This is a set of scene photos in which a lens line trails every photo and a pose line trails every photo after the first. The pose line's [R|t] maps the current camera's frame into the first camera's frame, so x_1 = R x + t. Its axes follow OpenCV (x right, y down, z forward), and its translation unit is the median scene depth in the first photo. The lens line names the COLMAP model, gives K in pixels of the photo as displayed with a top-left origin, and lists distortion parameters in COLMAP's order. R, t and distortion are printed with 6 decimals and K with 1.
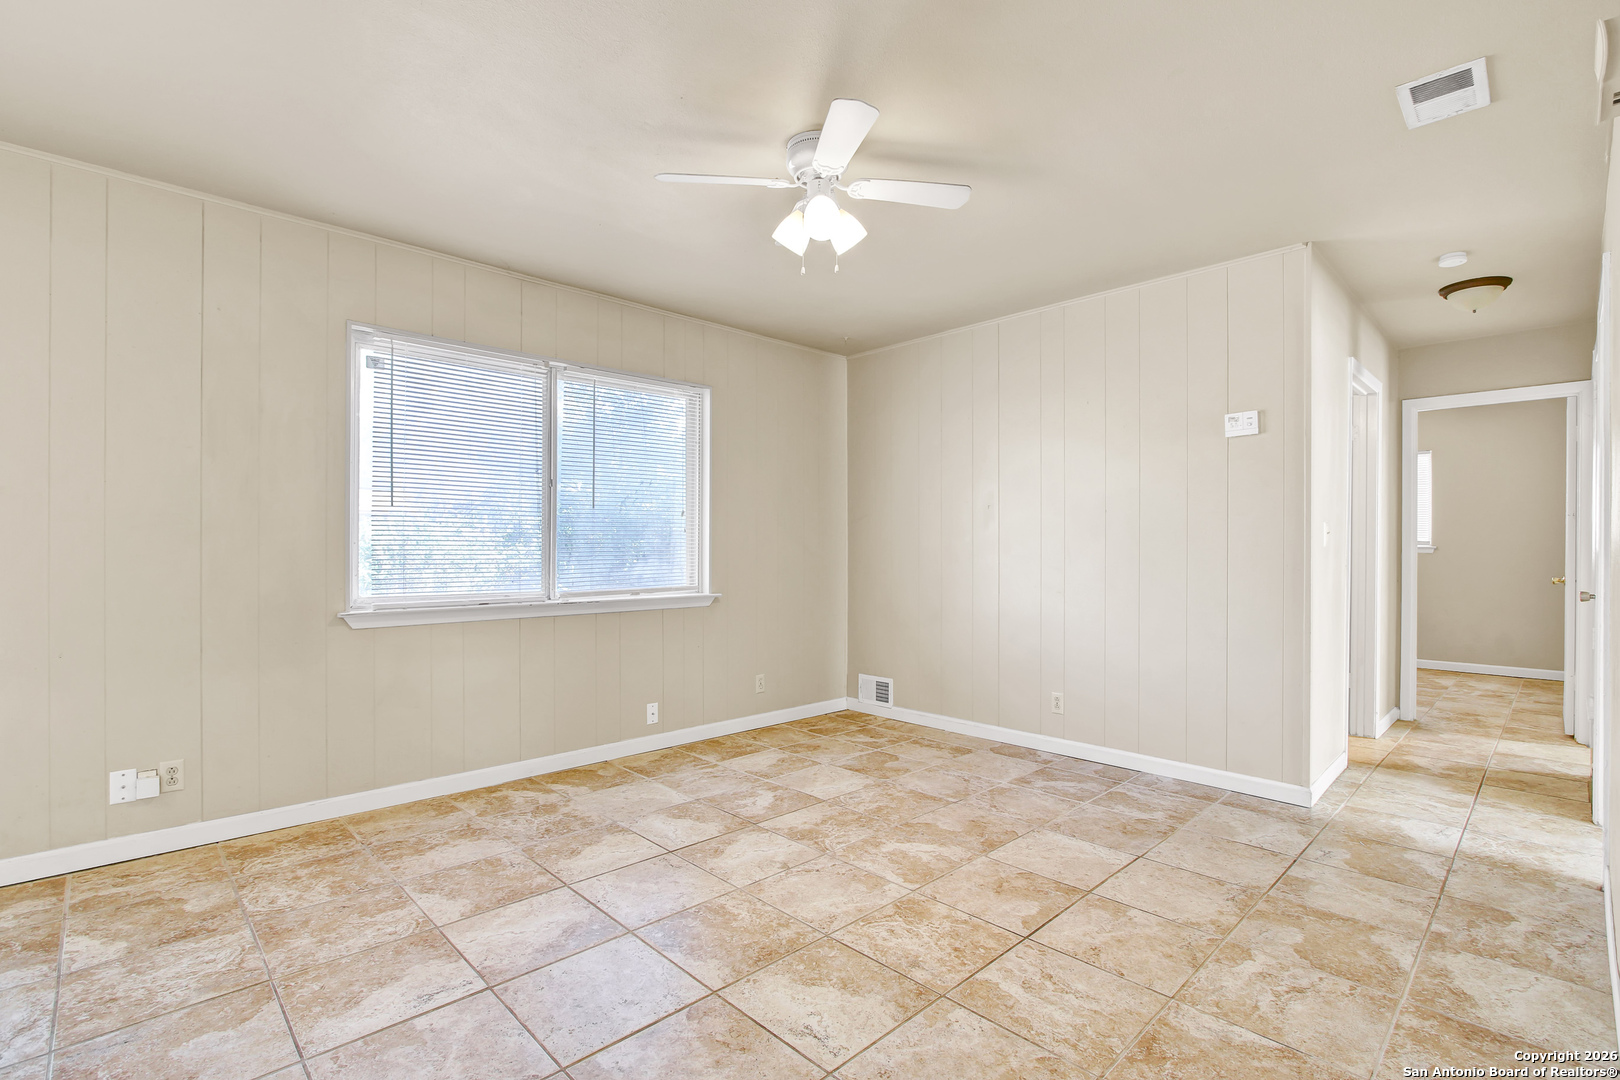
lens RADIAL K [[745.6, 0, 807.9], [0, 745.6, 547.3], [0, 0, 1]] dist [-0.015131, 0.001014]
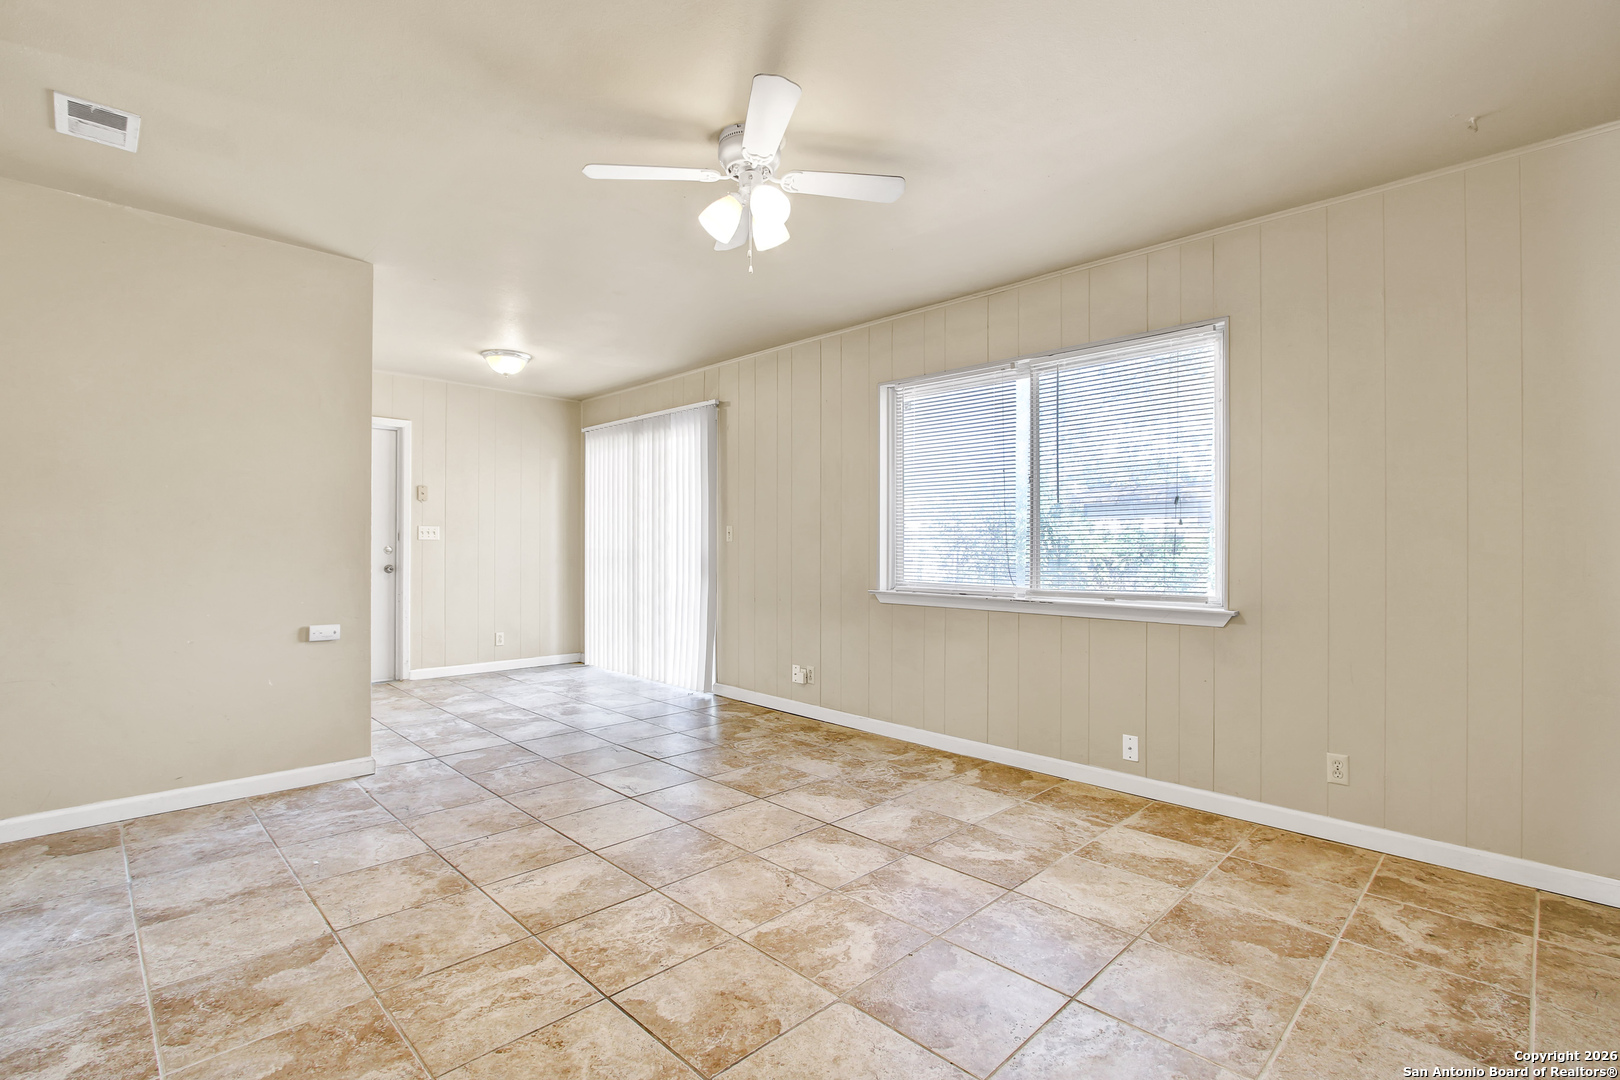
lens RADIAL K [[745.6, 0, 807.9], [0, 745.6, 547.3], [0, 0, 1]] dist [-0.015131, 0.001014]
pose [[0.015017, -0.000526, -0.999887, 0.796051], [-0.002173, 0.999997, -0.000559, 0.006130], [0.999885, 0.002181, 0.015016, 0.842313]]
